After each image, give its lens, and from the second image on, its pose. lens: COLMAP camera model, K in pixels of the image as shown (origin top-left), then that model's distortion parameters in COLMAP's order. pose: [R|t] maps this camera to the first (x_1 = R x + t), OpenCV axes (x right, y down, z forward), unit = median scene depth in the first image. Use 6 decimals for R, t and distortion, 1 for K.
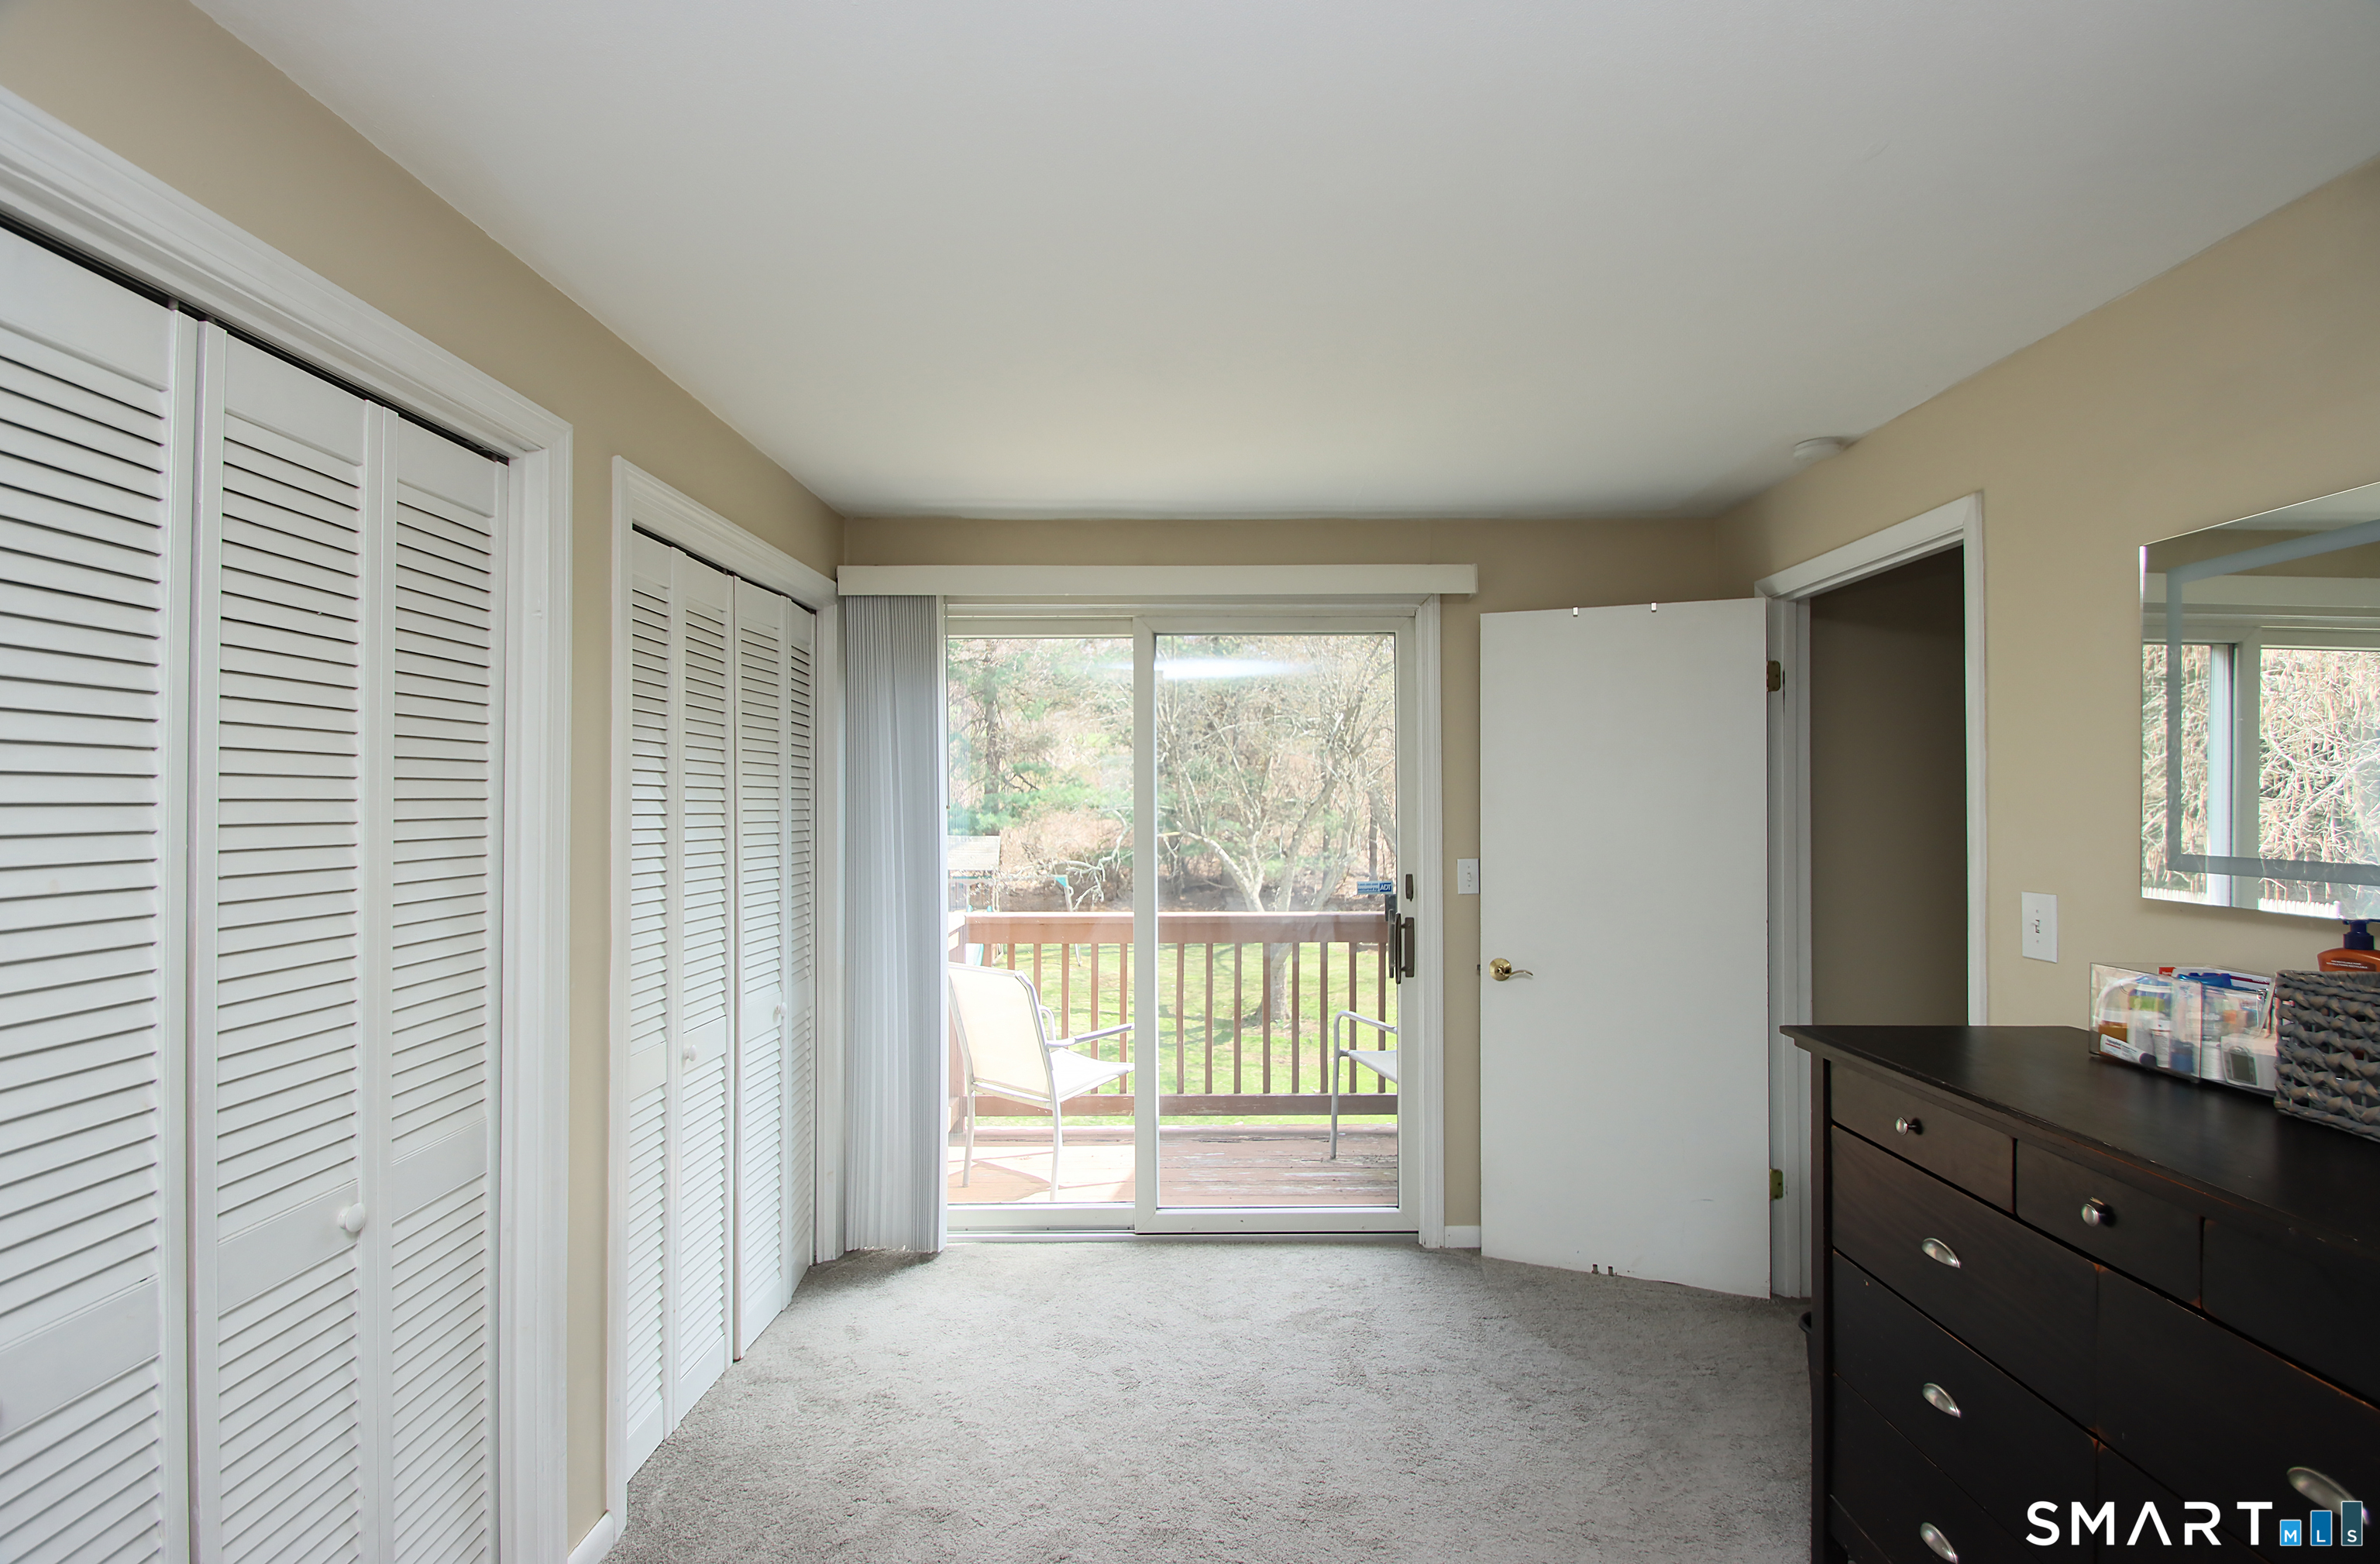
lens RADIAL K [[1086.5, 0, 1187.5], [0, 1086.5, 789.0], [0, 0, 1]] dist [0.010097, -0.012389]
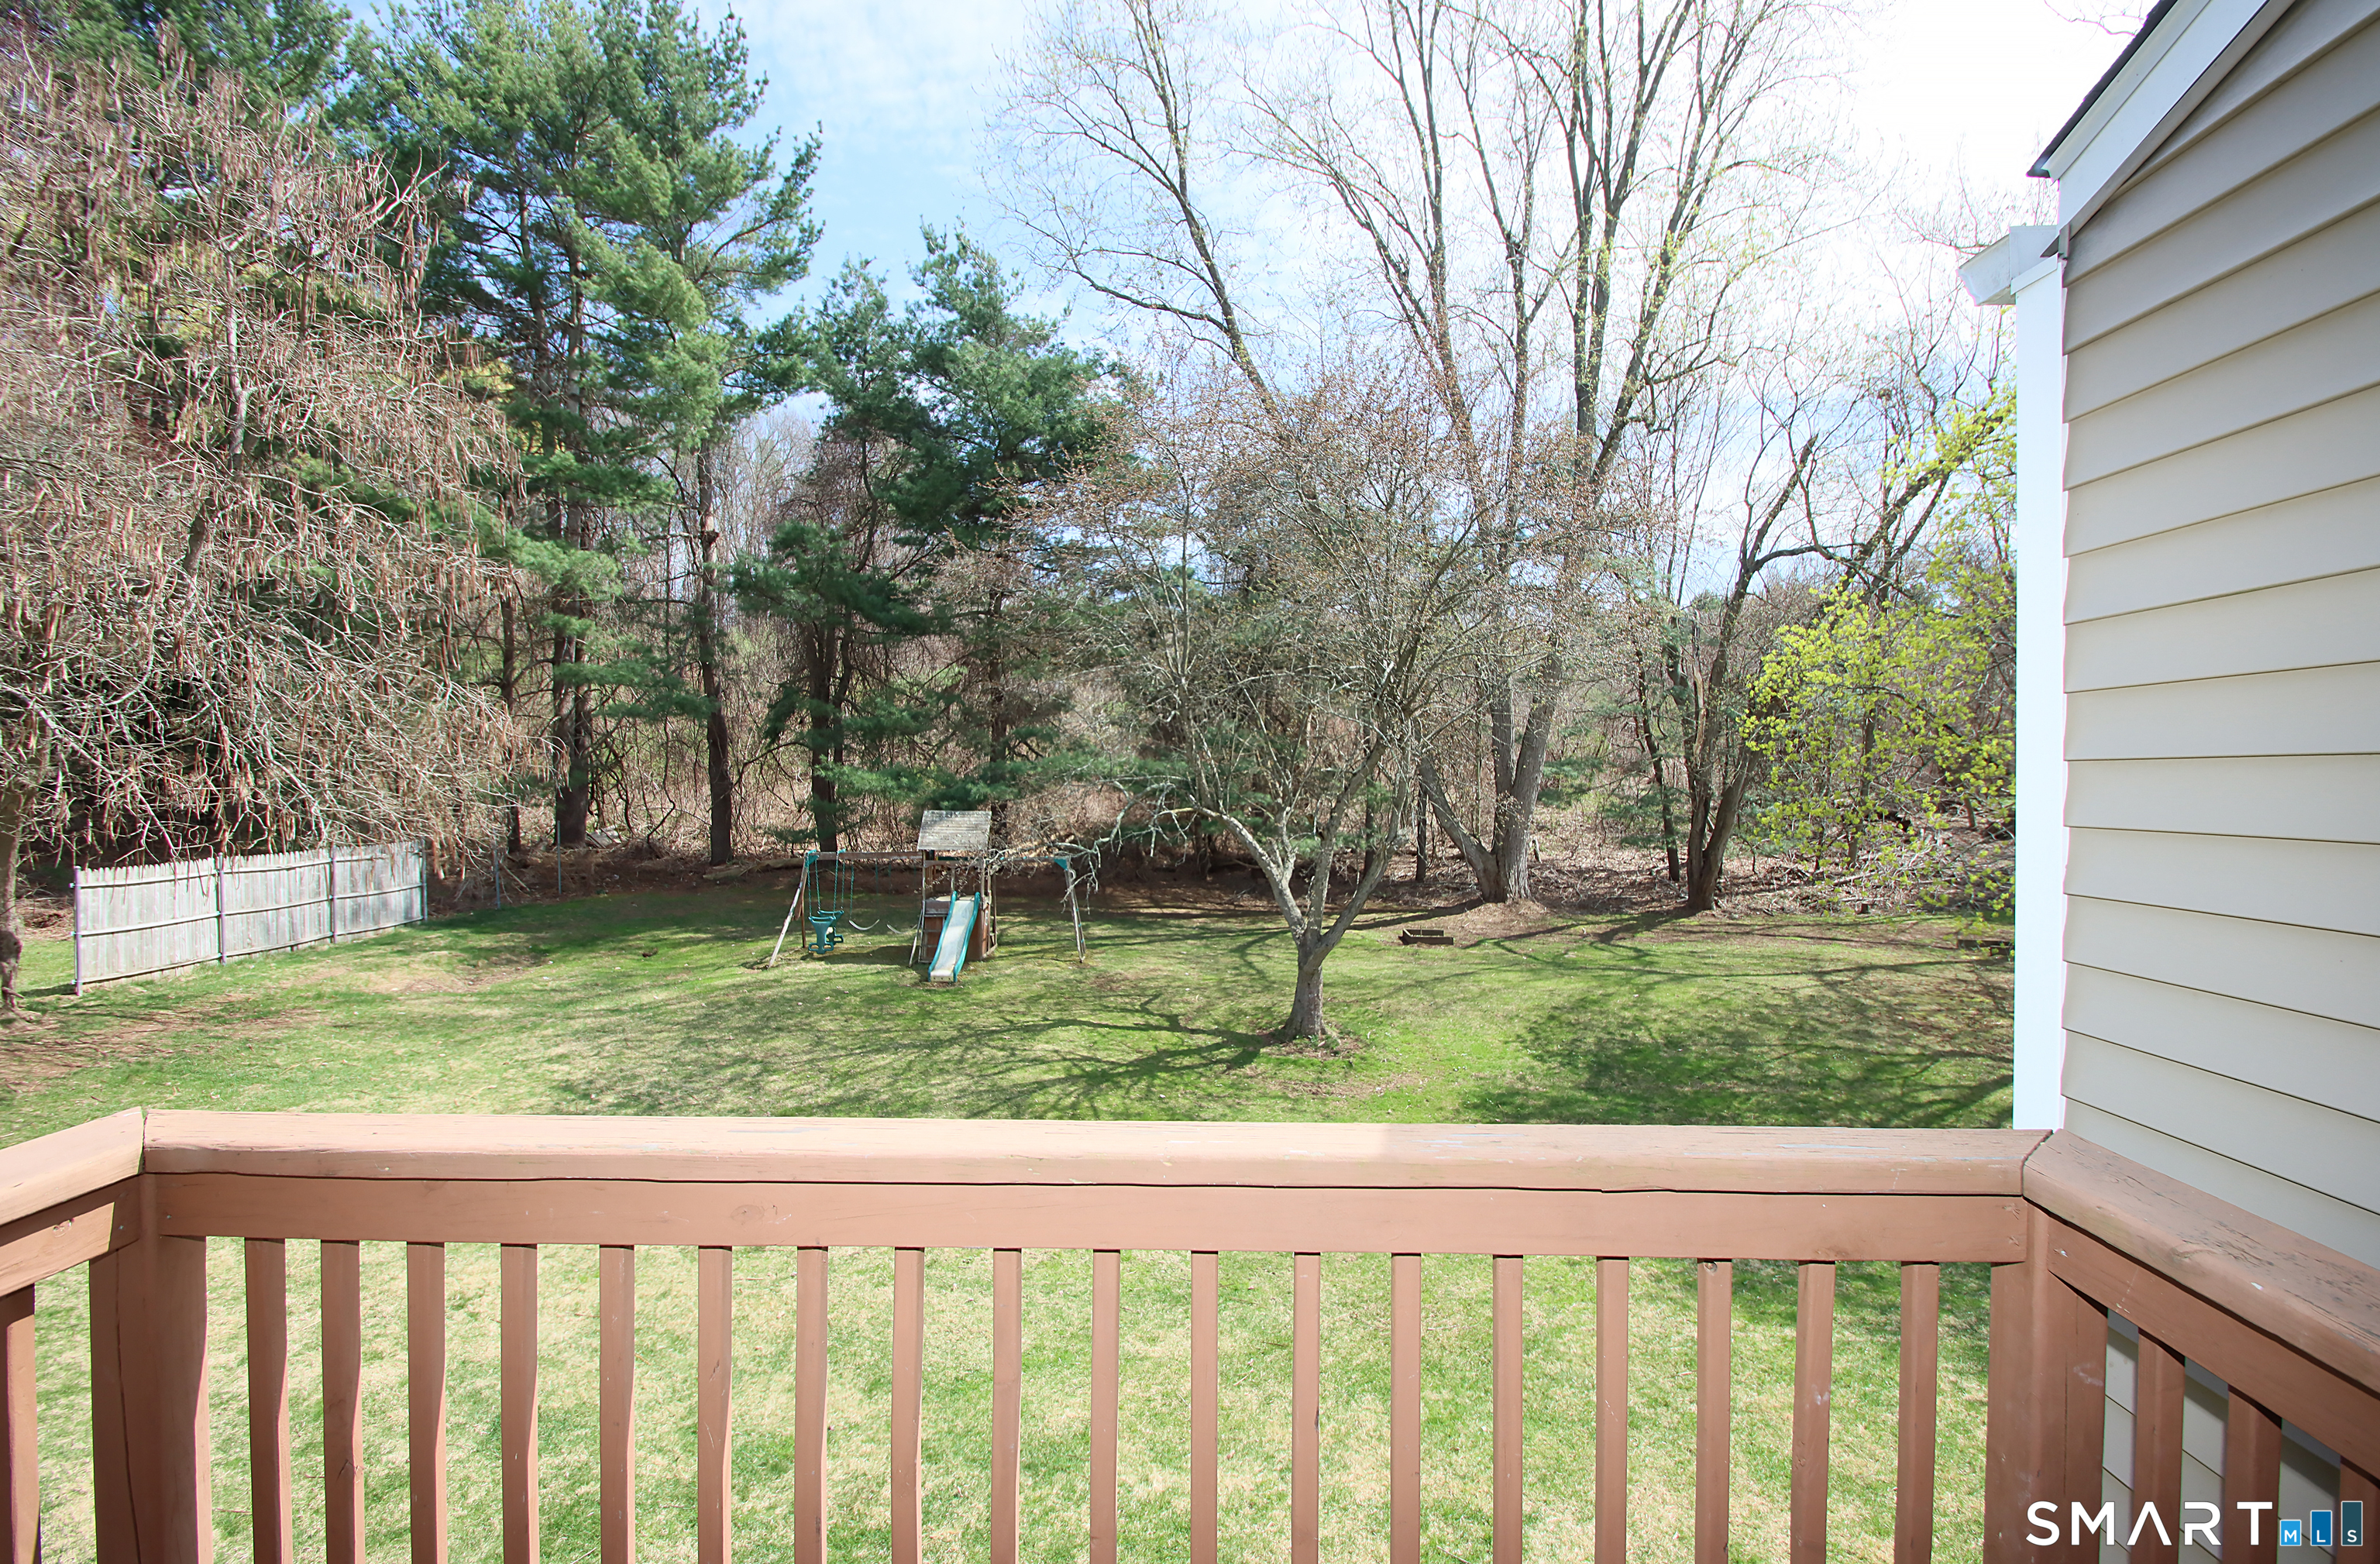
lens RADIAL K [[1086.5, 0, 1194.6], [0, 1086.5, 786.4], [0, 0, 1]] dist [0.010097, -0.012389]
pose [[0.999546, 0.002958, -0.029993, 0.014298], [-0.002233, 0.999705, 0.024190, 0.002836], [0.030055, -0.024112, 0.999257, 0.135506]]
